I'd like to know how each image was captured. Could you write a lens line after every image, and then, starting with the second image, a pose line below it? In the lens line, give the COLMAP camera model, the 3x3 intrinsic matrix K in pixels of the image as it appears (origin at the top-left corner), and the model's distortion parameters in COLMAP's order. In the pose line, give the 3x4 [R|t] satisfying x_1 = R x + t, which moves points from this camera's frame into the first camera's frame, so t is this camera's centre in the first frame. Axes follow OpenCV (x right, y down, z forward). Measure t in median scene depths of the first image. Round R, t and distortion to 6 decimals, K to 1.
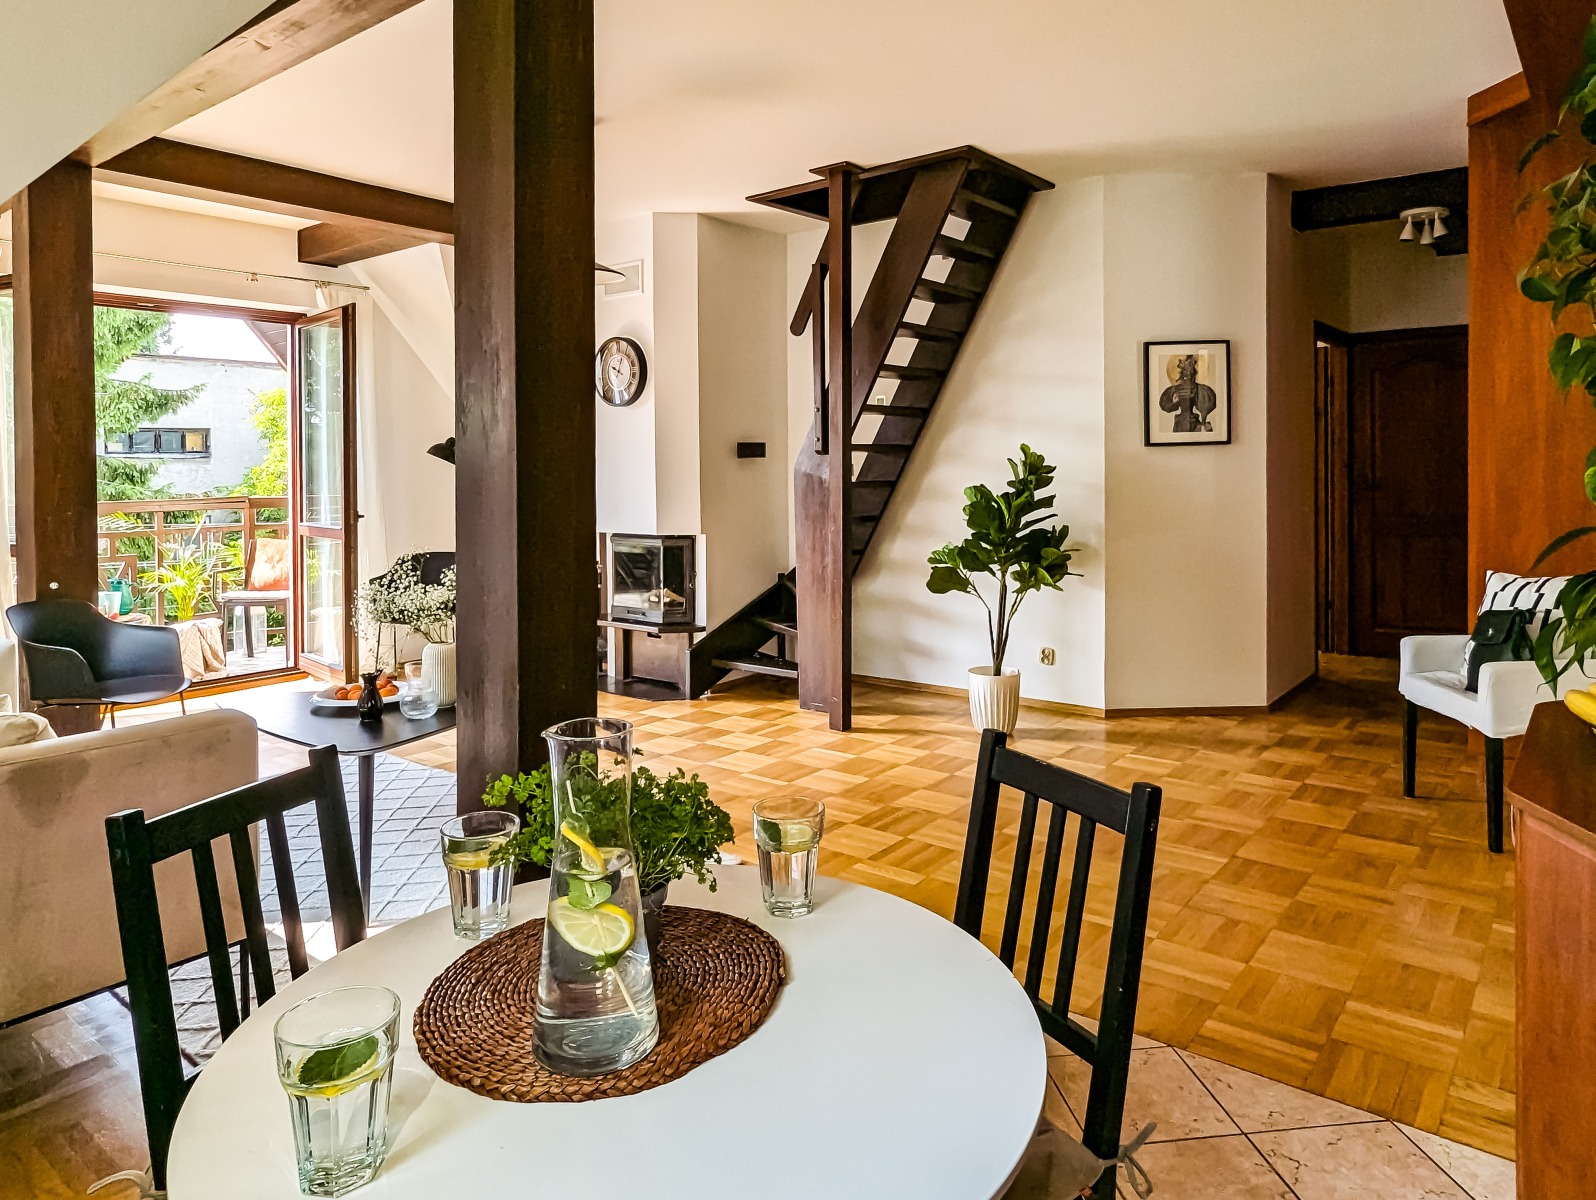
lens RADIAL K [[994.8, 0, 781.7], [0, 994.8, 475.1], [0, 0, 1]] dist [0.001367, -0.000022]
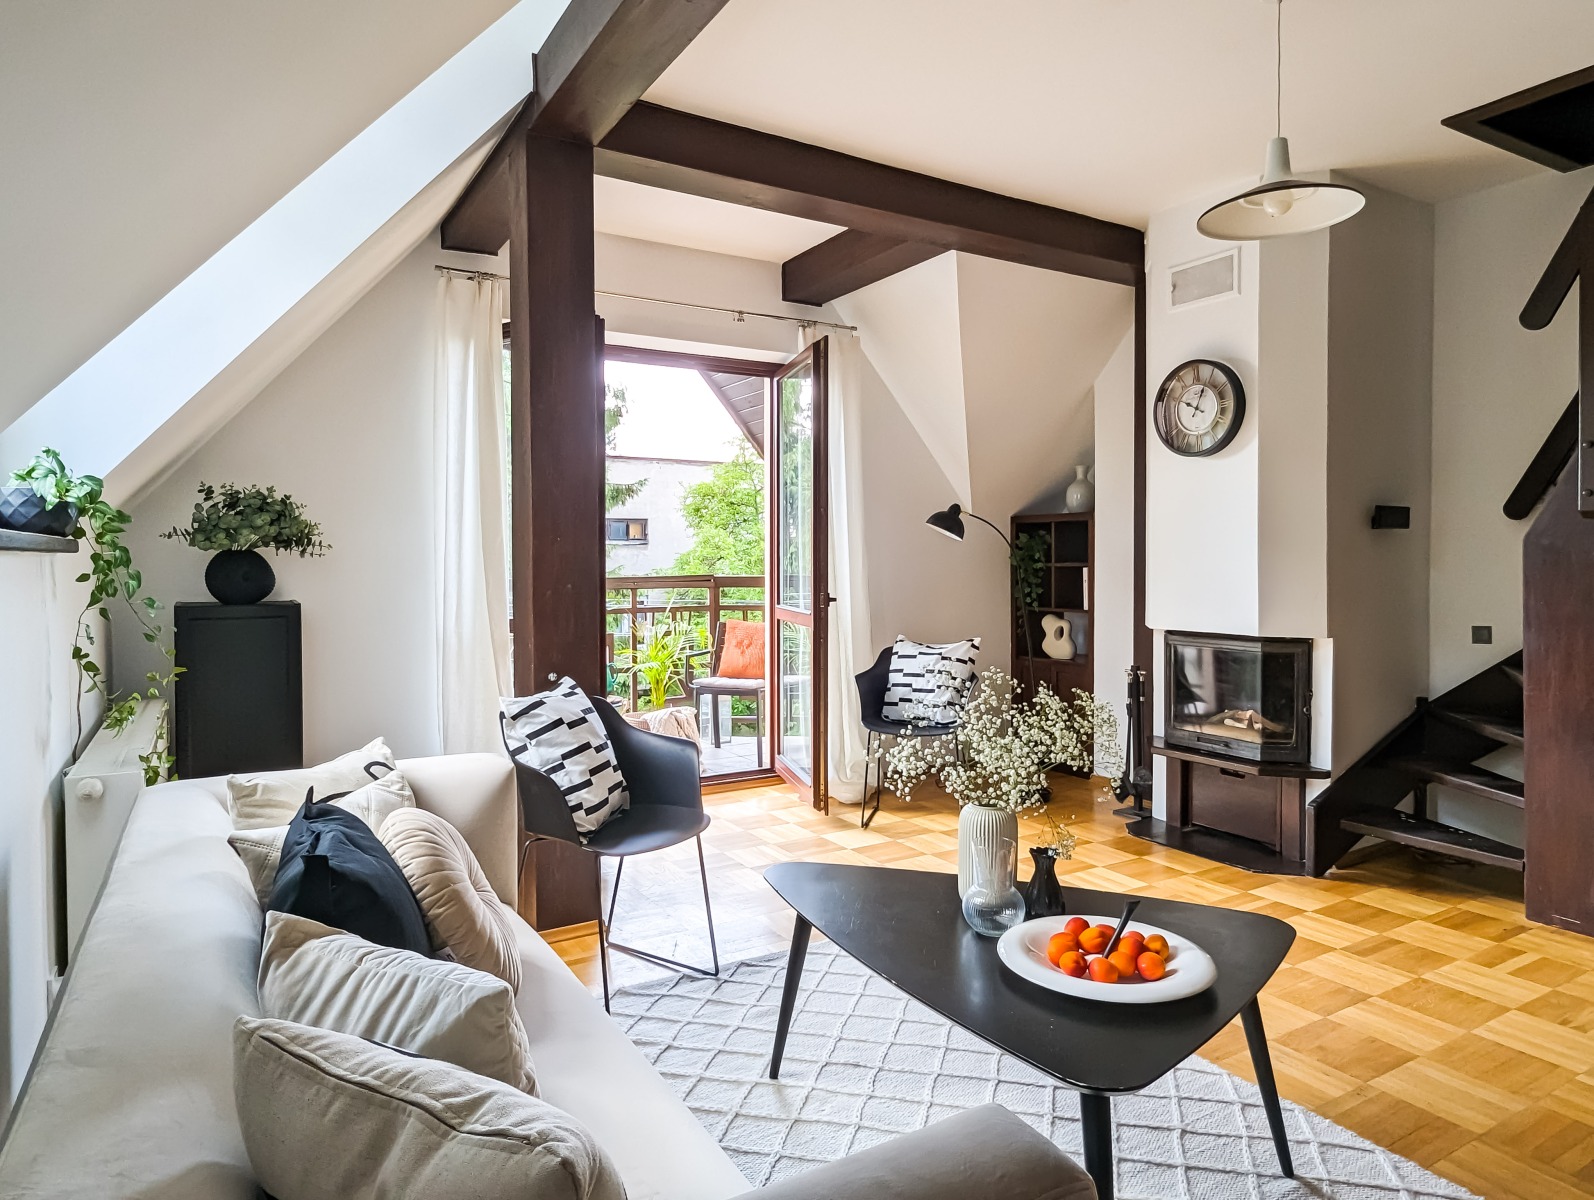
lens RADIAL K [[993.6, 0, 795.1], [0, 993.6, 586.3], [0, 0, 1]] dist [0.001367, -0.000022]
pose [[0.930695, 0.022853, -0.365081, -0.169088], [-0.014913, 0.999587, 0.024553, 0.011964], [0.365491, -0.017407, 0.930652, 0.217572]]
